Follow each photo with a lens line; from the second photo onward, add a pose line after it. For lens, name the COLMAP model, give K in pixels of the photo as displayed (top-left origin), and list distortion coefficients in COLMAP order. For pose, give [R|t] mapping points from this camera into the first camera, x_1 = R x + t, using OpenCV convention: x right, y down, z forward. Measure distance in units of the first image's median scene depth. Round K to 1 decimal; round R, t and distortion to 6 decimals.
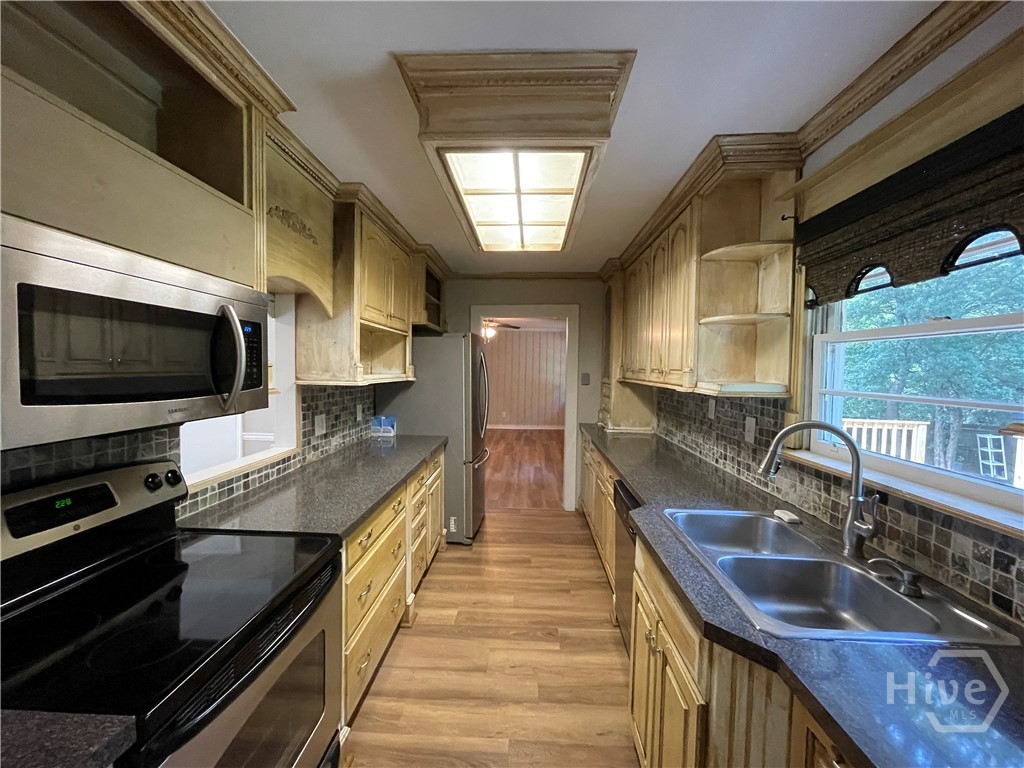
lens RADIAL K [[416.9, 0, 509.7], [0, 416.9, 383.2], [0, 0, 1]] dist [-0.000130, 0.000327]
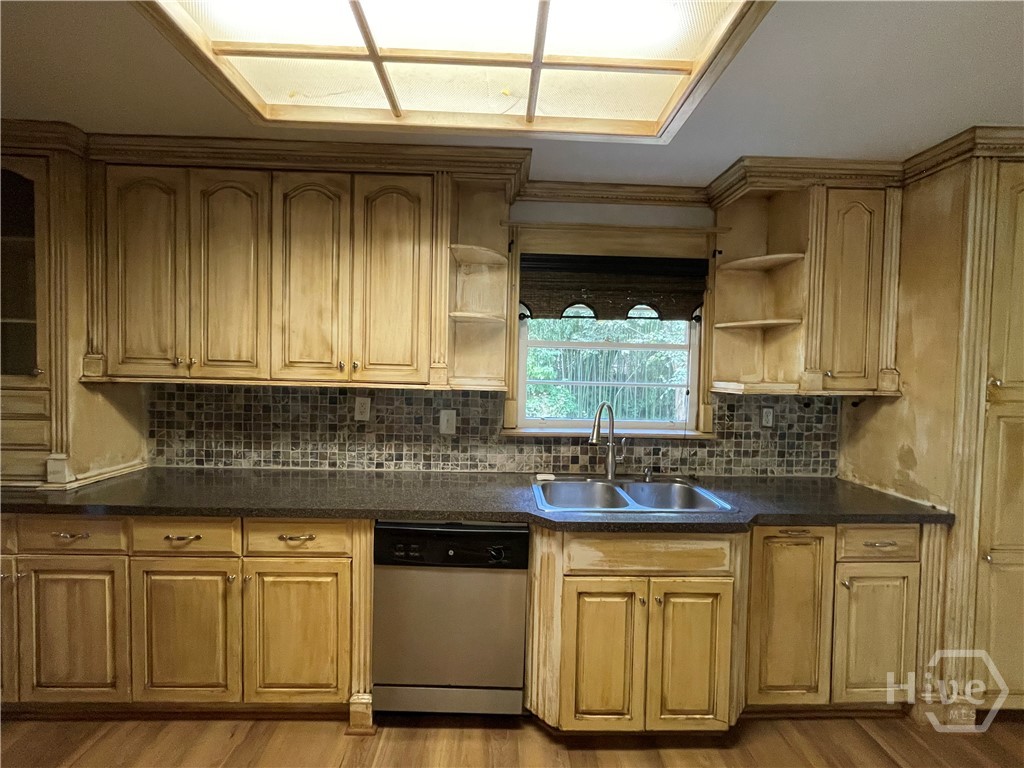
lens RADIAL K [[416.9, 0, 509.7], [0, 416.9, 383.2], [0, 0, 1]] dist [-0.000130, 0.000327]
pose [[-0.078257, -0.049805, 0.995688, -0.529686], [0.015020, 0.998579, 0.051130, -0.040813], [-0.996820, 0.018956, -0.077398, 1.017438]]
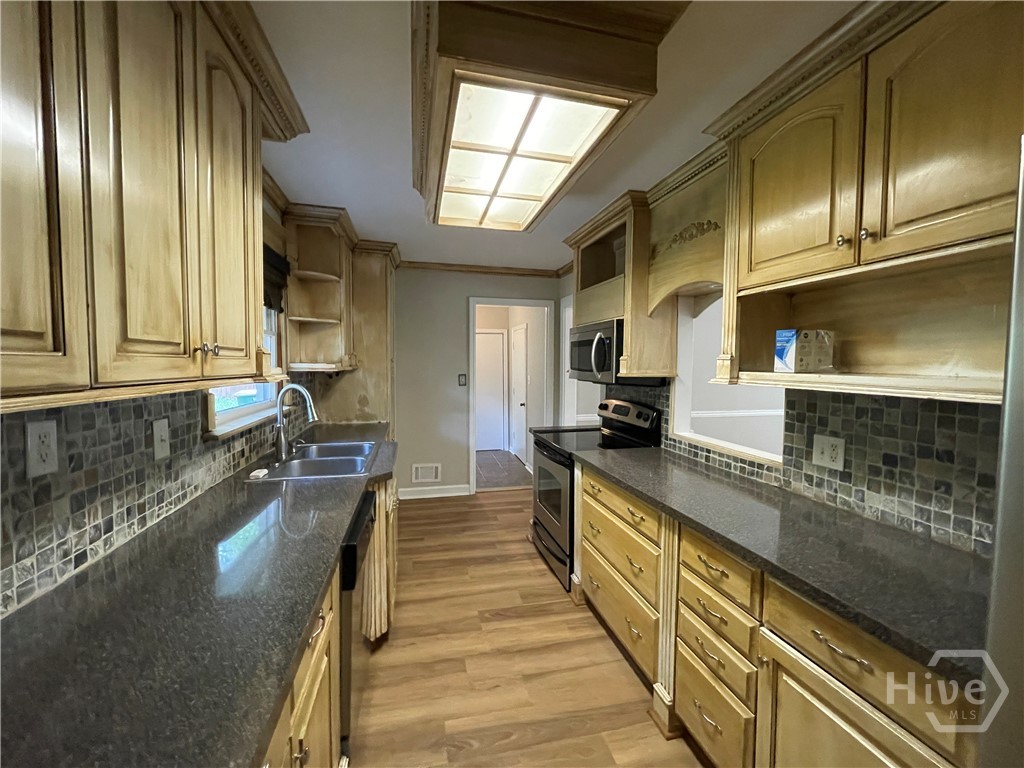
lens RADIAL K [[416.9, 0, 509.7], [0, 416.9, 383.2], [0, 0, 1]] dist [-0.000130, 0.000327]
pose [[-0.962793, -0.011669, -0.269988, 0.249798], [-0.035066, 0.996015, 0.081997, -0.053202], [0.267956, 0.088414, -0.959366, 1.949374]]
